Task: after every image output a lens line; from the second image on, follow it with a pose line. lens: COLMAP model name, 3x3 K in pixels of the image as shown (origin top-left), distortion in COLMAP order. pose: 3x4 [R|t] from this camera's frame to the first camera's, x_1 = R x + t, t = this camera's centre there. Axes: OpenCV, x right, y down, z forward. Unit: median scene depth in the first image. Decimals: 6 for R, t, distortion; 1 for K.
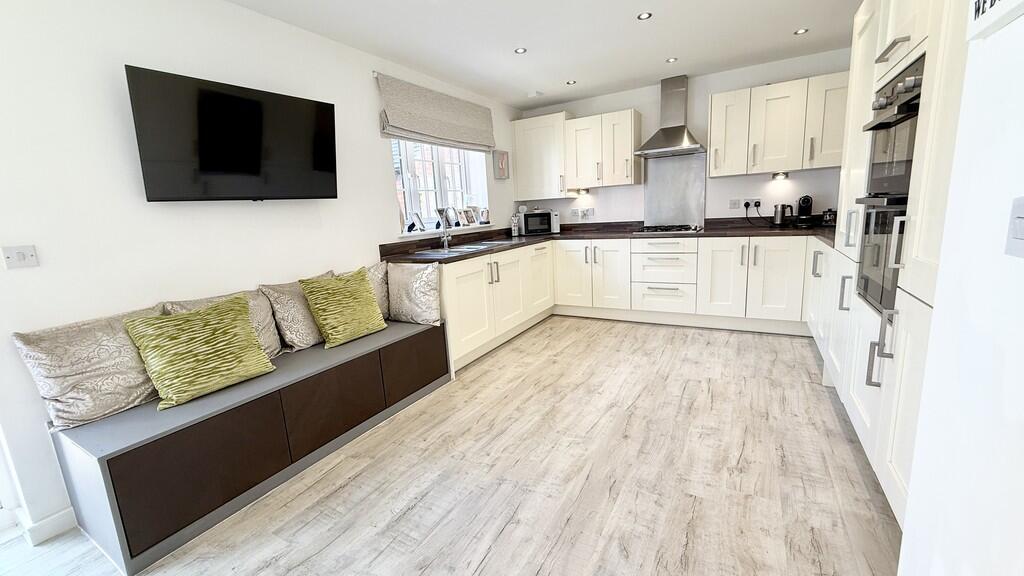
lens RADIAL K [[410.0, 0, 510.0], [0, 410.0, 286.4], [0, 0, 1]] dist [-0.001622, 0.000286]
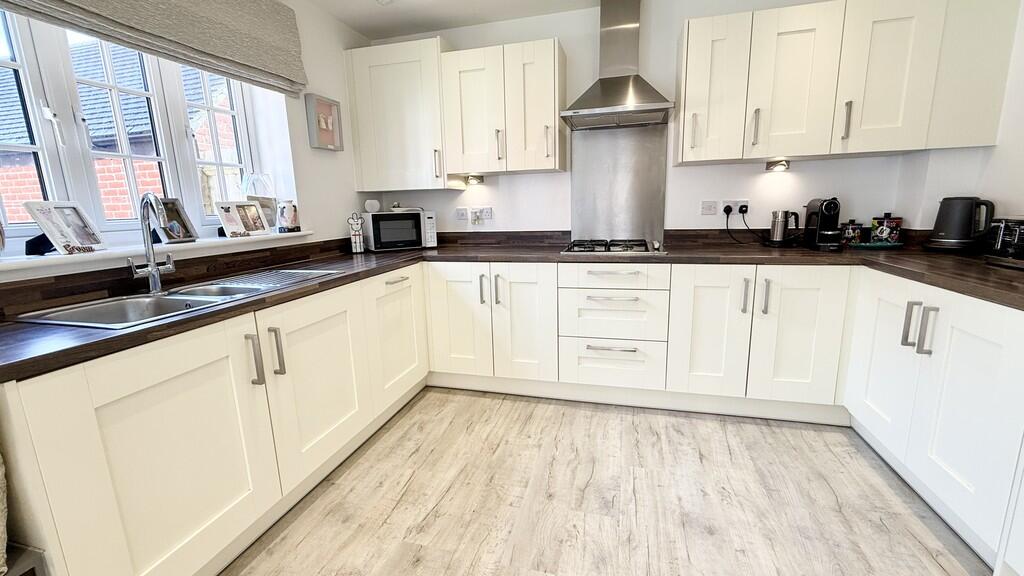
lens RADIAL K [[410.0, 0, 512.0], [0, 410.0, 287.7], [0, 0, 1]] dist [-0.001622, 0.000286]
pose [[0.965011, -0.020514, 0.261404, 0.087972], [0.019241, 0.999787, 0.007429, -0.094047], [-0.261501, -0.002139, 0.965201, 0.497655]]
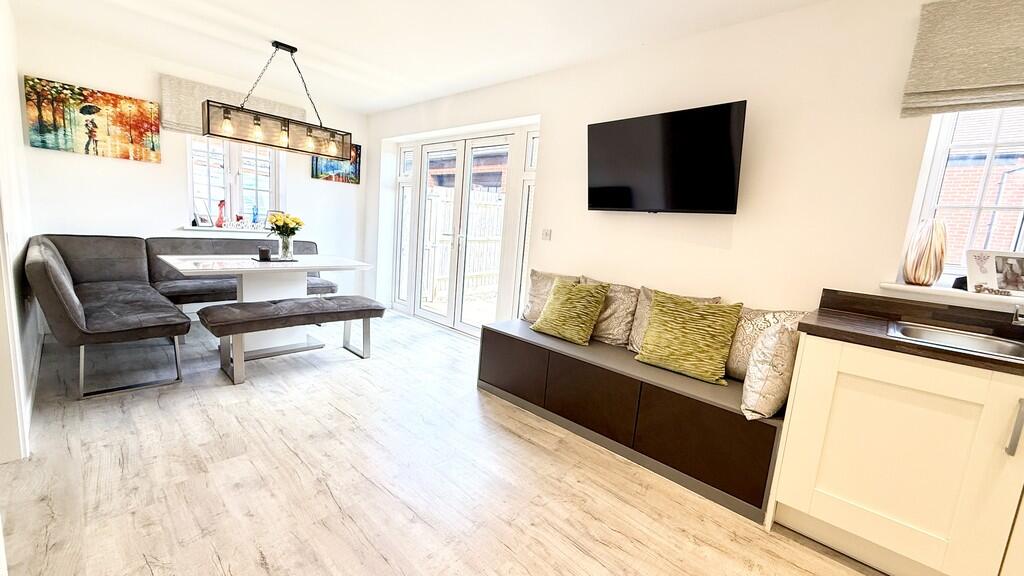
lens RADIAL K [[410.0, 0, 508.5], [0, 410.0, 286.5], [0, 0, 1]] dist [-0.001622, 0.000286]
pose [[-0.240694, 0.182606, -0.953269, 0.367699], [-0.241660, 0.939939, 0.241070, -0.121133], [0.940036, 0.288391, -0.182109, 0.556329]]
